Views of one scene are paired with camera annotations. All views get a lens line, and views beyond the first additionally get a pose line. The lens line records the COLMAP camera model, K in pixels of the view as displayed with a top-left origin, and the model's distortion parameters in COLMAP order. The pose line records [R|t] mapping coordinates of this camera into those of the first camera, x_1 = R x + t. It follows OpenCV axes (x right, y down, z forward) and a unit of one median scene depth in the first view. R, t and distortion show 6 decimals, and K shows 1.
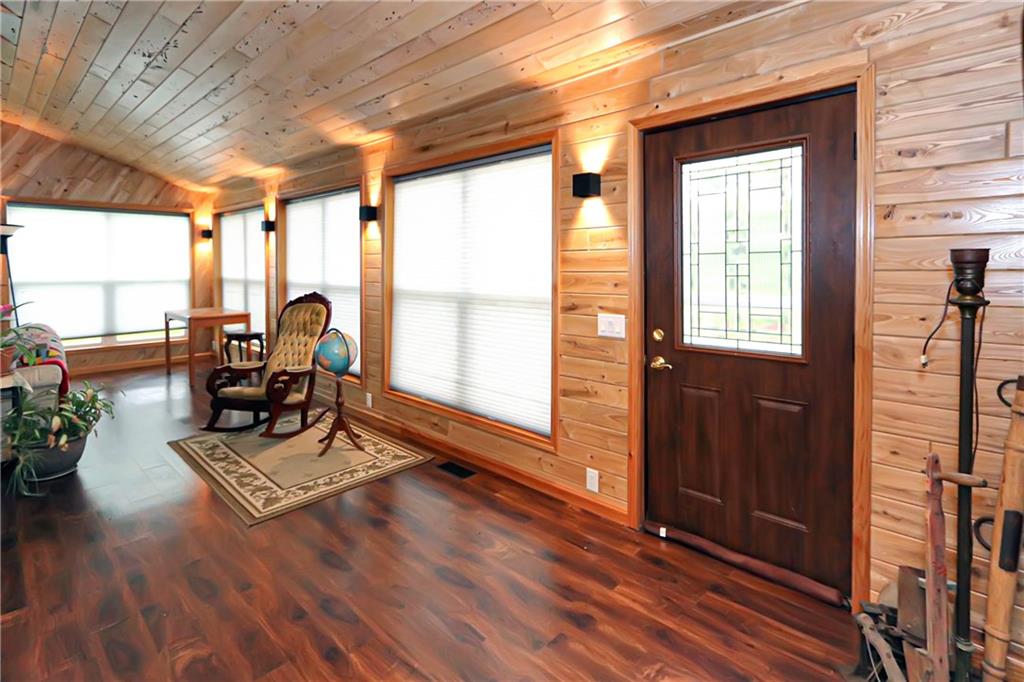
lens RADIAL K [[487.6, 0, 521.8], [0, 487.6, 274.8], [0, 0, 1]] dist [0.008467, 0.000015]
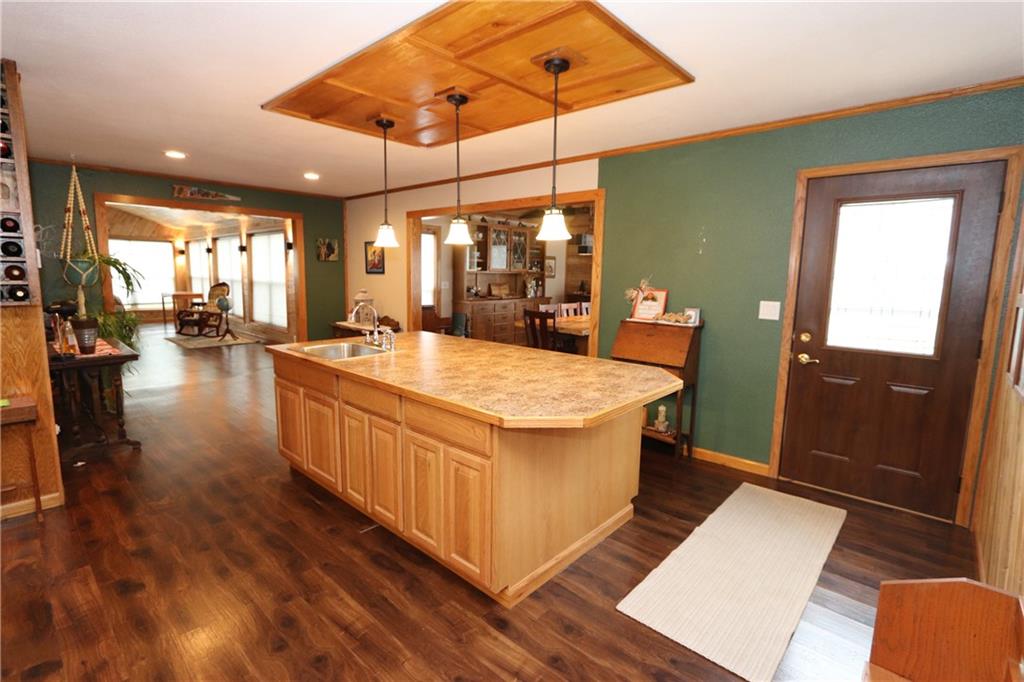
lens RADIAL K [[487.6, 0, 512.2], [0, 487.6, 337.1], [0, 0, 1]] dist [0.008467, 0.000015]
pose [[0.999669, 0.020870, -0.015021, 0.713442], [-0.019133, 0.993998, 0.107710, 0.014504], [0.017179, -0.107387, 0.994069, -0.952410]]
